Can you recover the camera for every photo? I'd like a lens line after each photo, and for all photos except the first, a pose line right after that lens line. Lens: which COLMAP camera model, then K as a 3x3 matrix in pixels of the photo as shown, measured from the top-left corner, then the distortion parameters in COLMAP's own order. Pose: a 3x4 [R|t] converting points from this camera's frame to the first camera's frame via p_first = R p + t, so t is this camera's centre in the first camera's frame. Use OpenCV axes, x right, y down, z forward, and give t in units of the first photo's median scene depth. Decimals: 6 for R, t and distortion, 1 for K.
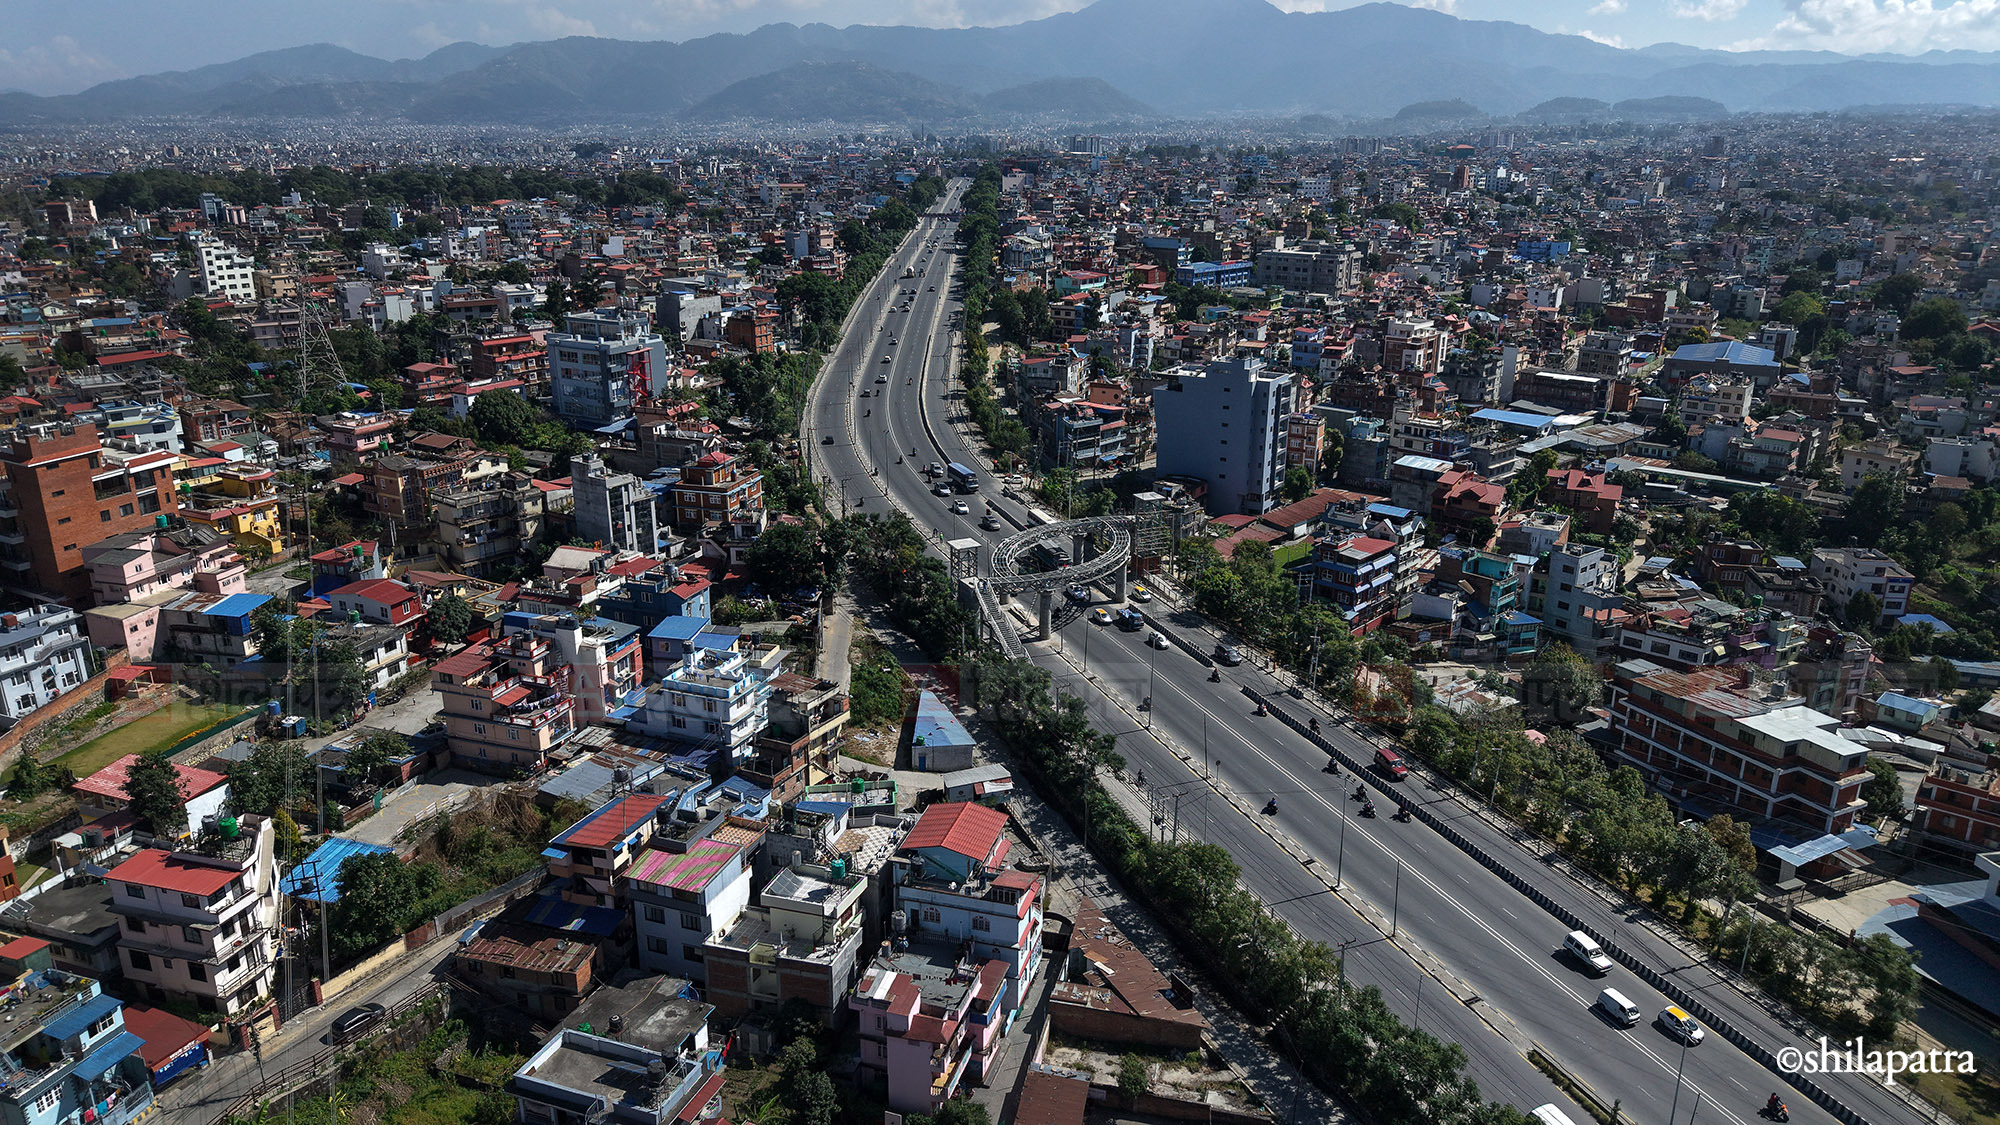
lens RADIAL K [[1330.9, 0, 995.2], [0, 1330.9, 581.9], [0, 0, 1]] dist [0.034047, -0.037504]
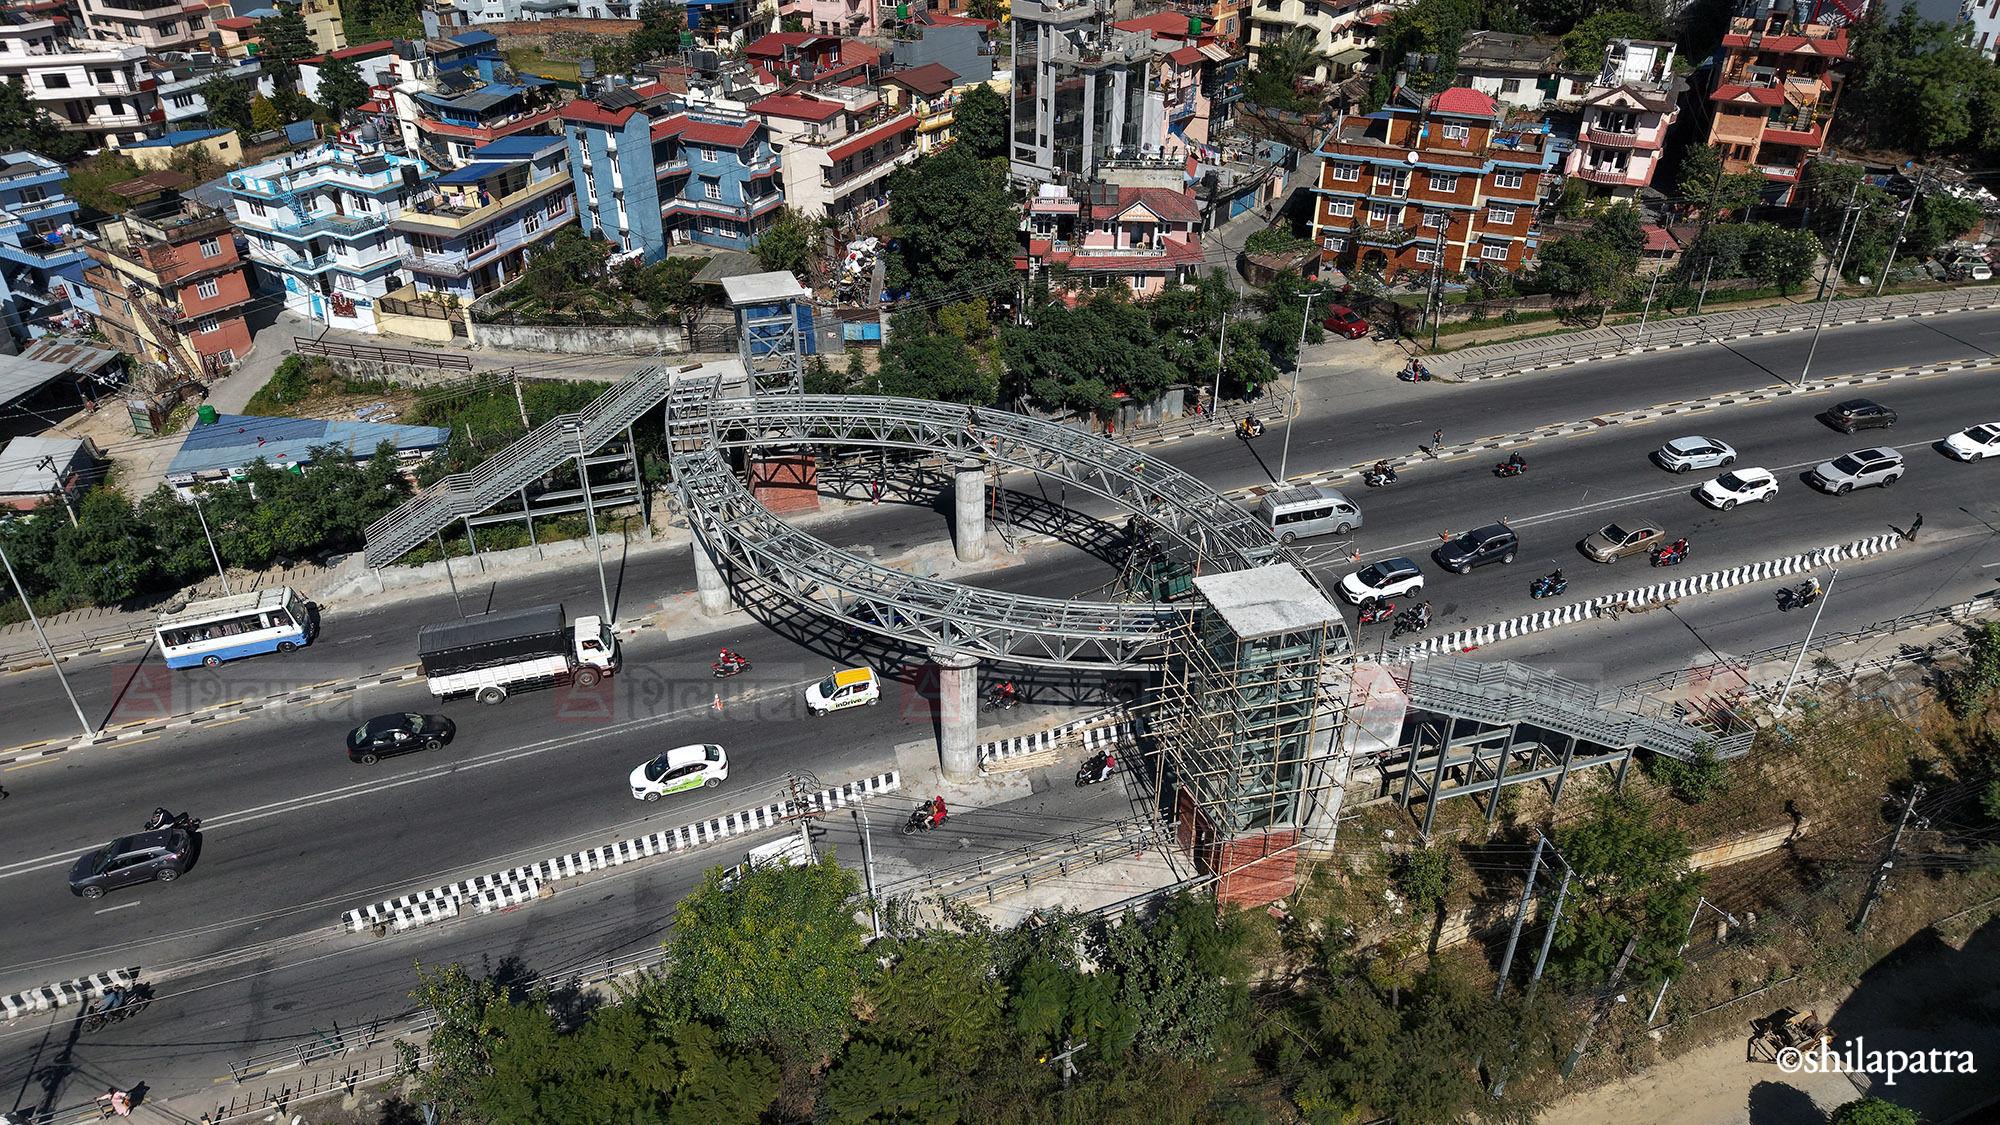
lens RADIAL K [[1330.9, 0, 1006.6], [0, 1330.9, 570.8], [0, 0, 1]] dist [0.034047, -0.037504]
pose [[-0.094779, 0.526871, -0.844644, 0.248973], [-0.325306, 0.785492, 0.526477, -0.138198], [0.940847, 0.324667, 0.096946, 0.753009]]
